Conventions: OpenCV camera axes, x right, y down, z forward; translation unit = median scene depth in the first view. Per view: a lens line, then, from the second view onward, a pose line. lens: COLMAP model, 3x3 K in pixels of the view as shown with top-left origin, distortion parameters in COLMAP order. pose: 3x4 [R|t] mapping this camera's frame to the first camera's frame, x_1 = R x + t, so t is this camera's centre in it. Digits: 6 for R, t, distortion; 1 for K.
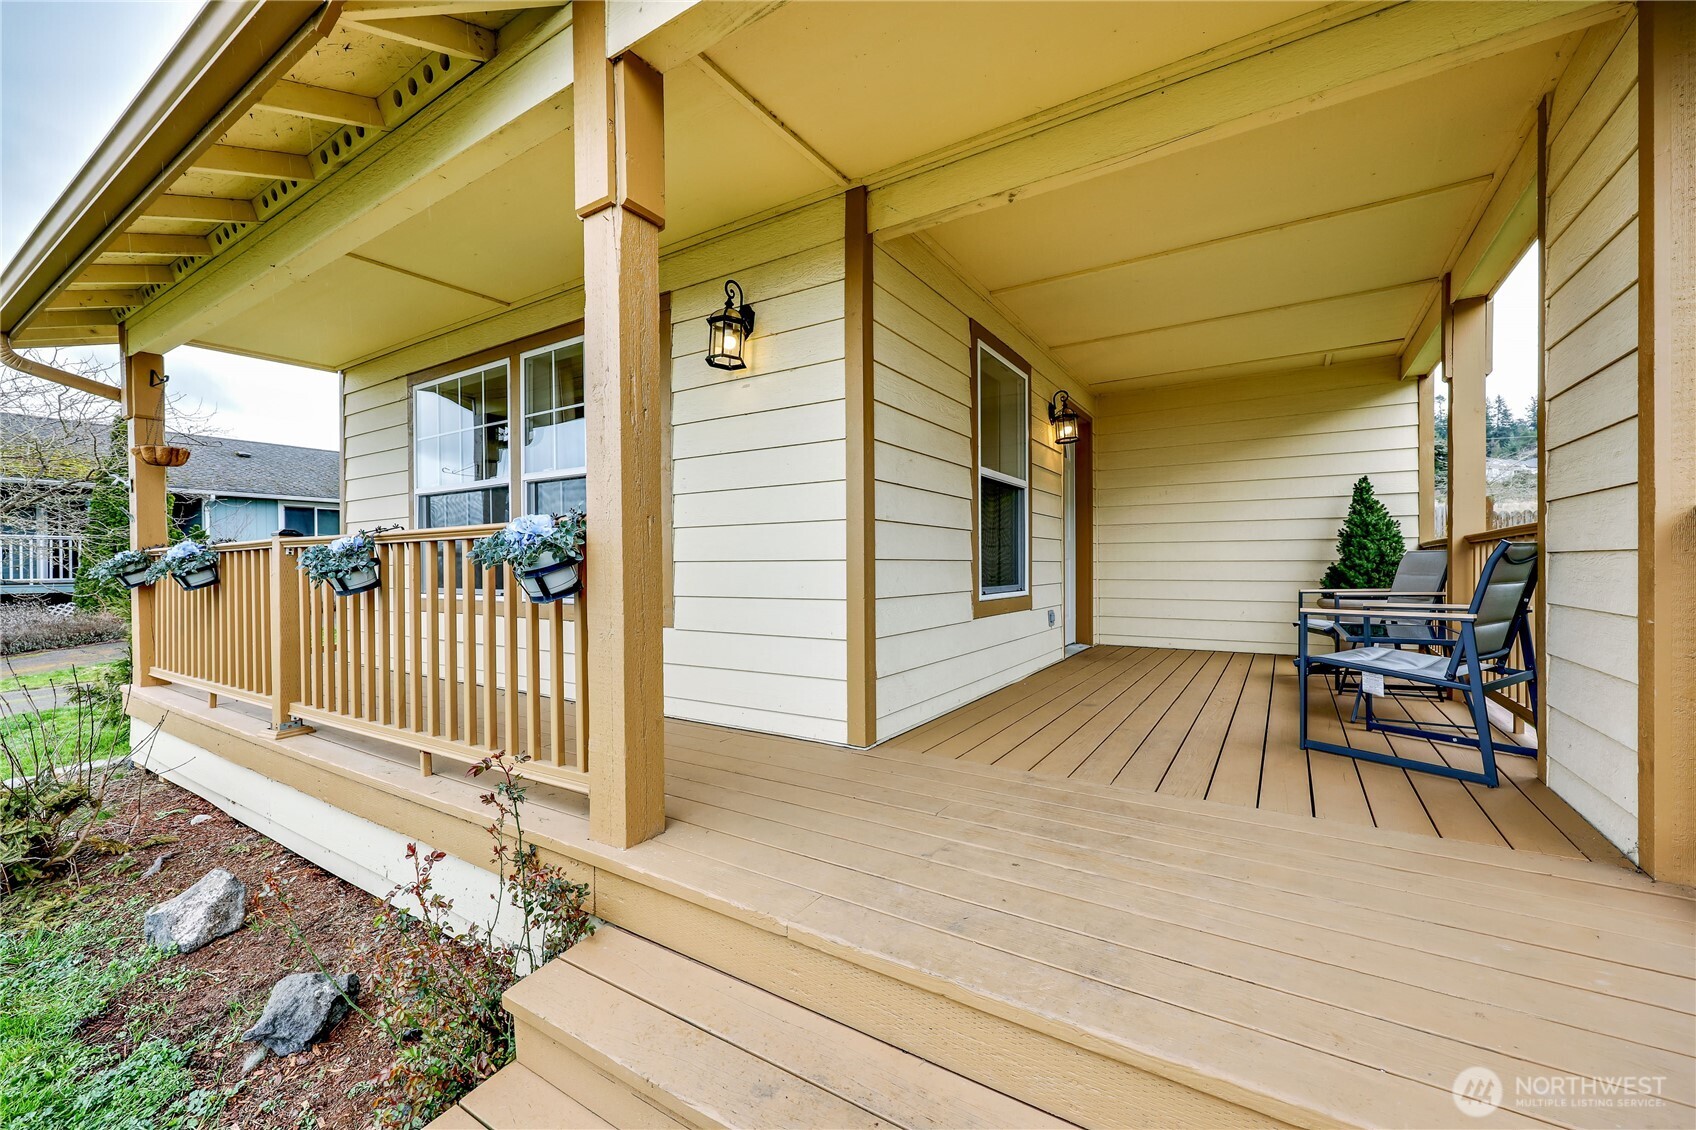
lens RADIAL K [[680.7, 0, 848.0], [0, 680.7, 565.0], [0, 0, 1]] dist [0.001729, 0.000113]
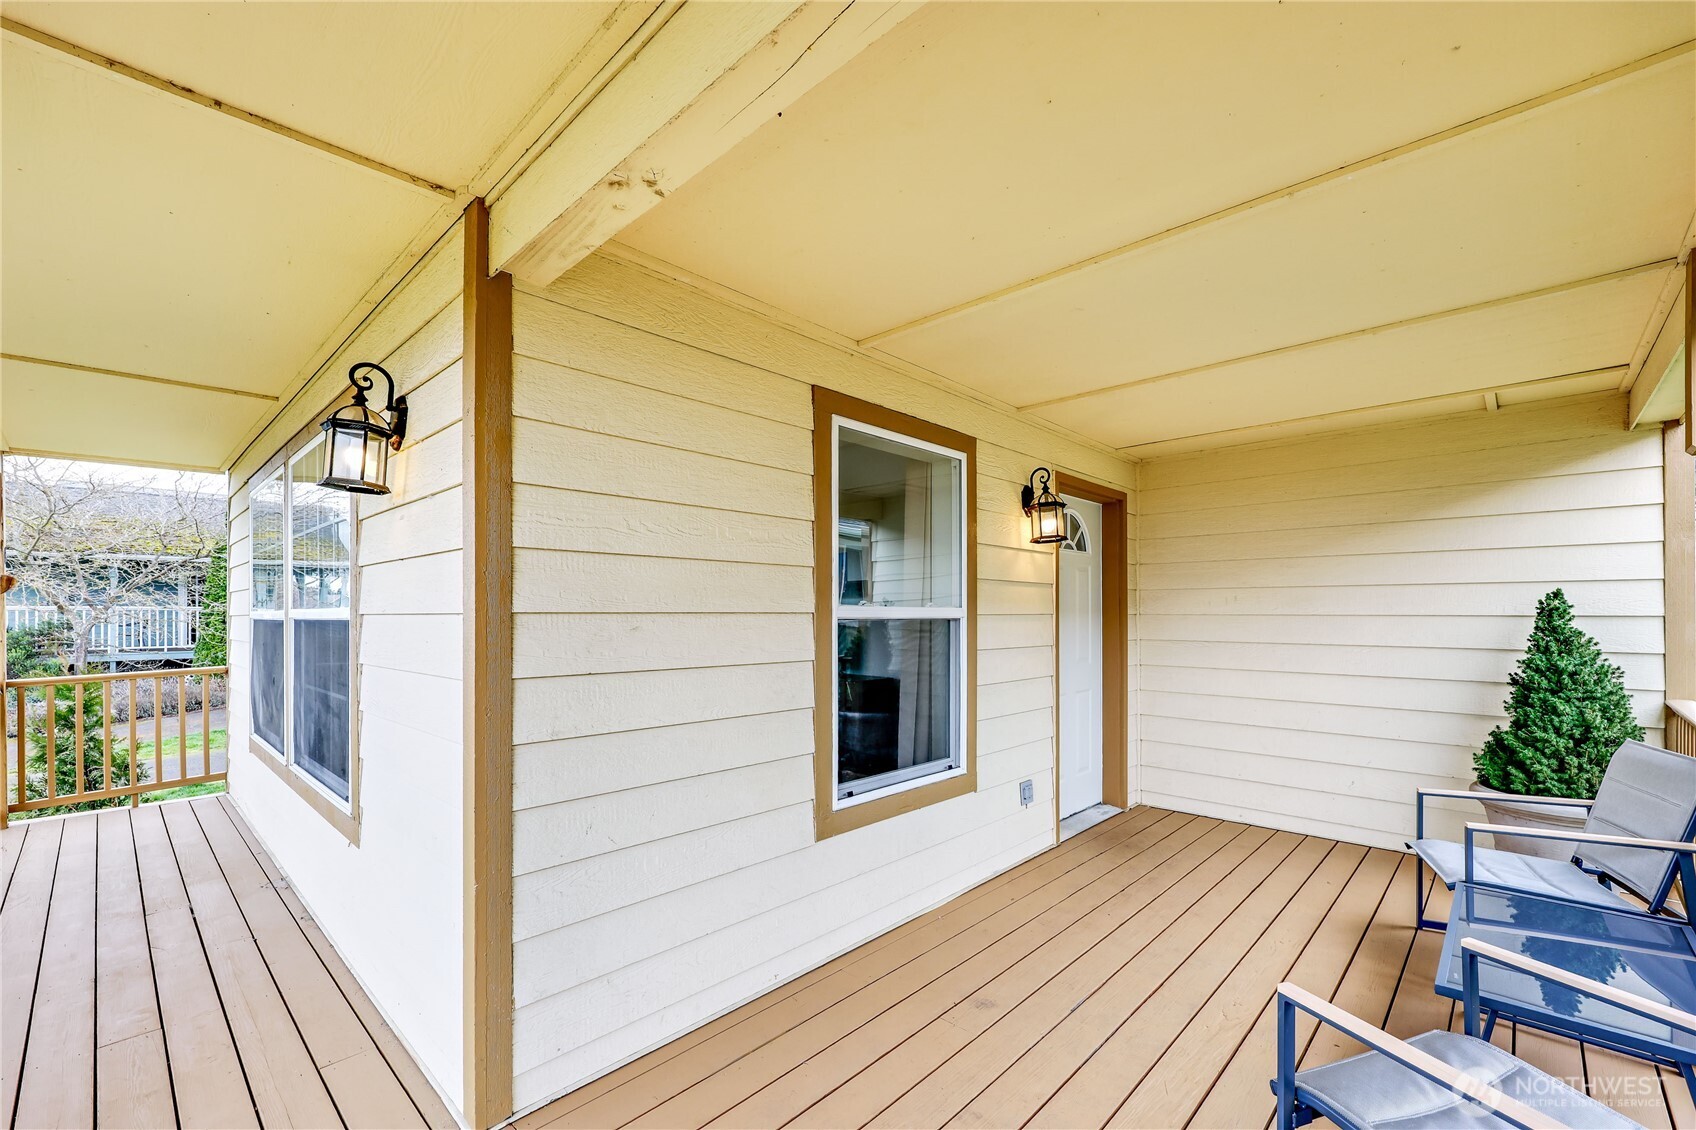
lens RADIAL K [[708.1, 0, 826.9], [0, 708.1, 612.0], [0, 0, 1]] dist [-0.000870, -0.000096]
pose [[0.979289, 0.005883, -0.202381, 0.252030], [-0.006764, 0.999970, -0.003661, -0.106728], [0.202354, 0.004954, 0.979300, 0.252250]]
